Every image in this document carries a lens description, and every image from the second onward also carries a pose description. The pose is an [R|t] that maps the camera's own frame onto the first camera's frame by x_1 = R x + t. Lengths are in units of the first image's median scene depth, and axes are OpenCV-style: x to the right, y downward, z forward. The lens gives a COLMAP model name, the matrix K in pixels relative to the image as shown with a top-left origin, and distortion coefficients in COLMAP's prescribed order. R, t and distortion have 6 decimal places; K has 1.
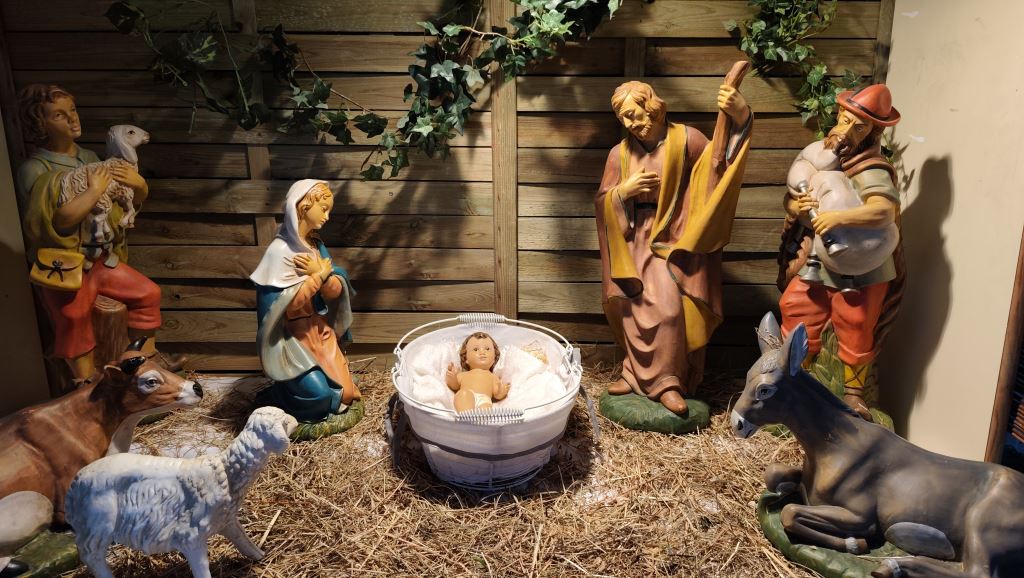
lens RADIAL K [[715.1, 0, 512.4], [0, 715.1, 285.0], [0, 0, 1]] dist [0.039467, -0.056484]
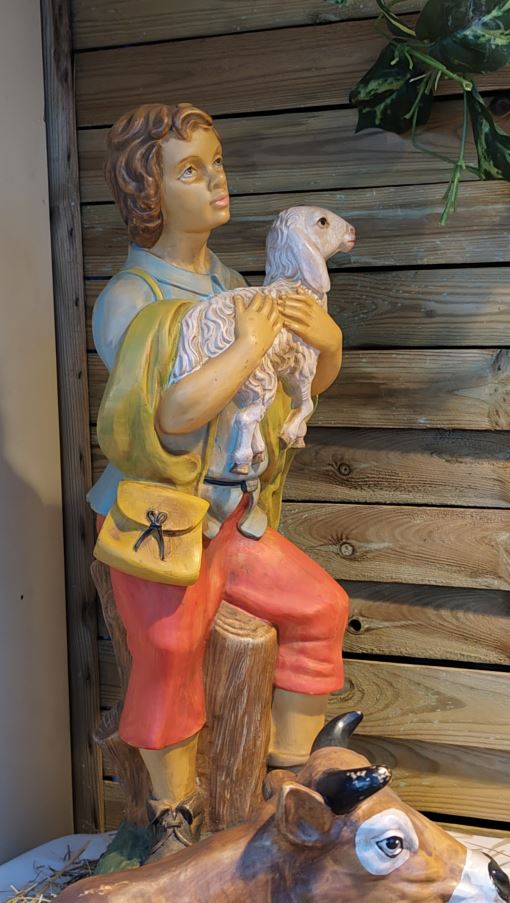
lens RADIAL K [[1325.0, 0, 255.0], [0, 1325.0, 451.5], [0, 0, 1]] dist [0.093607, -0.043081]
pose [[0.922428, 0.011976, -0.385983, -0.260768], [-0.070661, 0.987878, -0.138216, 0.033395], [0.379649, 0.154769, 0.912093, 0.287260]]
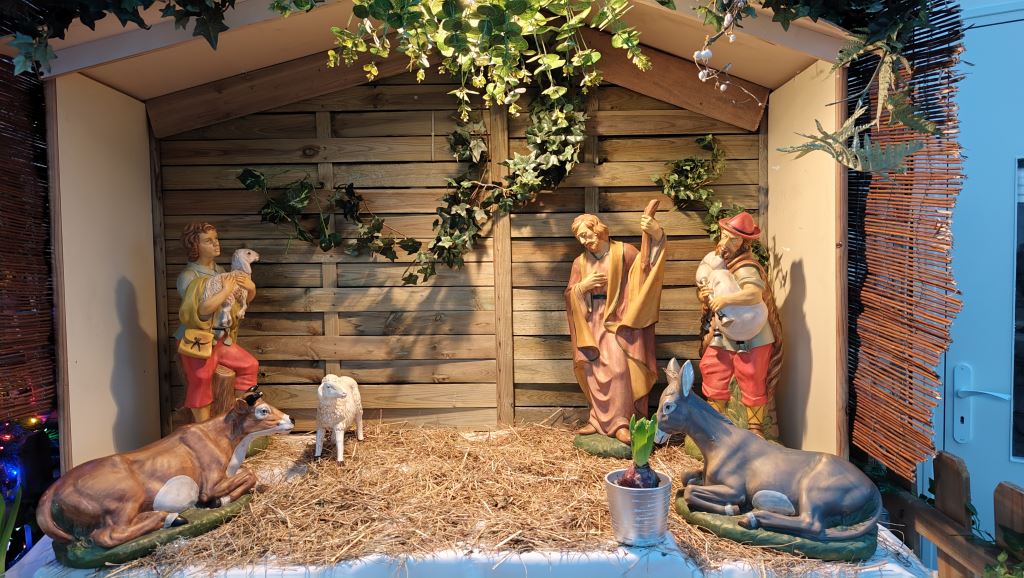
lens RADIAL K [[704.4, 0, 509.0], [0, 704.4, 285.2], [0, 0, 1]] dist [0.071555, -0.114574]
pose [[0.999655, -0.015714, -0.021037, 0.034934], [0.011177, 0.979604, -0.200629, 0.150693], [0.023761, 0.200325, 0.979441, -0.404401]]
